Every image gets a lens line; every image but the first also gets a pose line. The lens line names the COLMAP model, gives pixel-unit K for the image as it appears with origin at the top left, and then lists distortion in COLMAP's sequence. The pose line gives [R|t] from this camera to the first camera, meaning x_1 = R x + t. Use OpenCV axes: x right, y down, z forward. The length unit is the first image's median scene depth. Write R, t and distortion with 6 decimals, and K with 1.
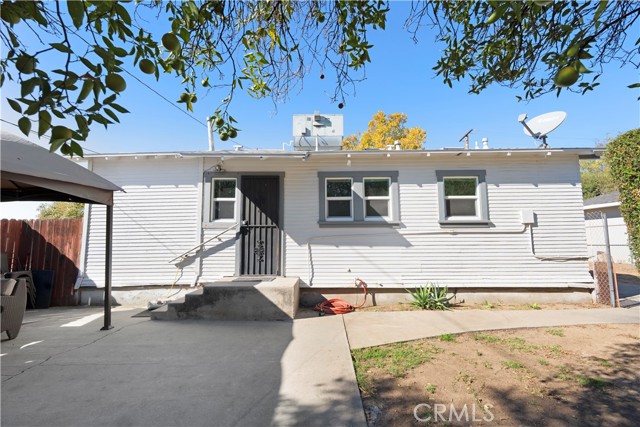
lens RADIAL K [[294.2, 0, 318.7], [0, 294.2, 213.5], [0, 0, 1]] dist [0.001322, 0.000259]
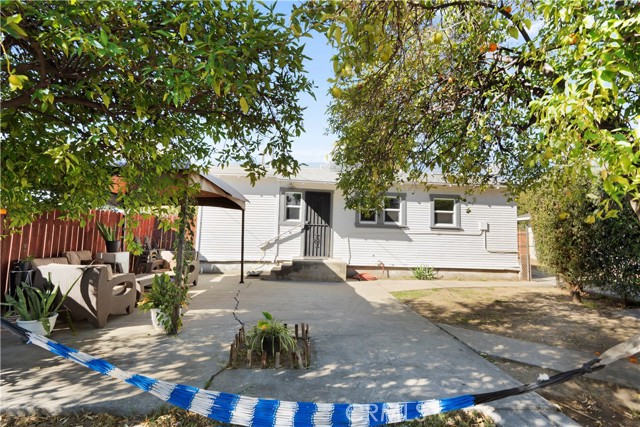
lens RADIAL K [[294.2, 0, 321.1], [0, 294.2, 212.3], [0, 0, 1]] dist [0.001322, 0.000259]
pose [[0.996606, 0.041801, 0.070923, -0.293051], [-0.042676, 0.999030, 0.010859, -0.041292], [-0.070400, -0.013849, 0.997423, -0.541179]]
